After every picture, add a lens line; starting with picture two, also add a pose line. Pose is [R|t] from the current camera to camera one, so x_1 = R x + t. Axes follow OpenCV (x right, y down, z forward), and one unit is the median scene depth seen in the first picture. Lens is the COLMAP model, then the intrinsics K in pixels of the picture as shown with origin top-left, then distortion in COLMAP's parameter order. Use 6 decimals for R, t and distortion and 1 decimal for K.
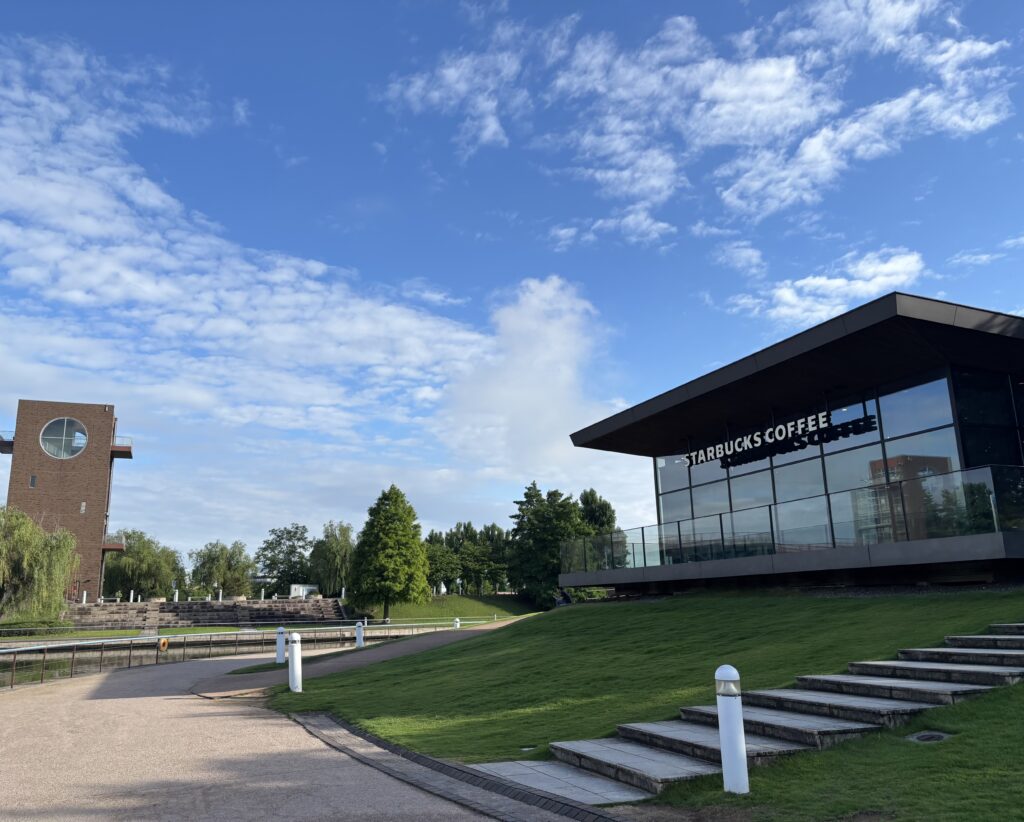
lens RADIAL K [[832.4, 0, 470.3], [0, 832.4, 416.4], [0, 0, 1]] dist [0.059926, -0.066368]
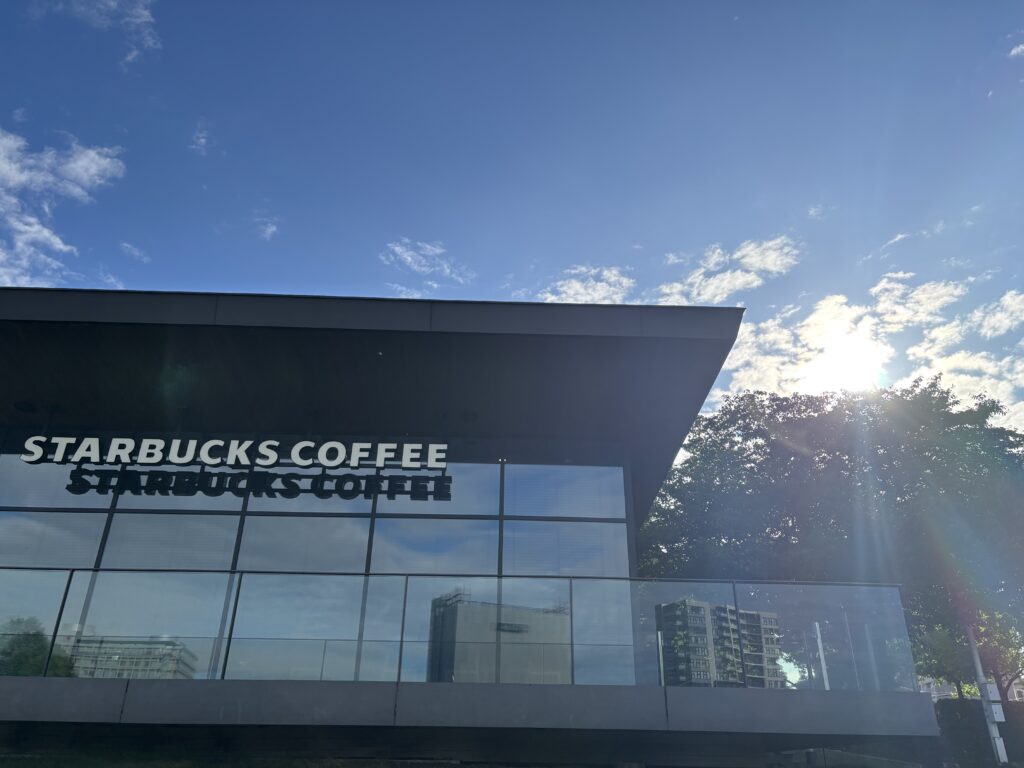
lens RADIAL K [[763.2, 0, 512.6], [0, 763.2, 367.7], [0, 0, 1]] dist [0.019519, -0.007735]
pose [[0.308110, 0.461917, 0.831686, -0.038108], [-0.230679, 0.884401, -0.405736, 0.128755], [-0.922960, -0.066841, 0.379048, 0.609644]]
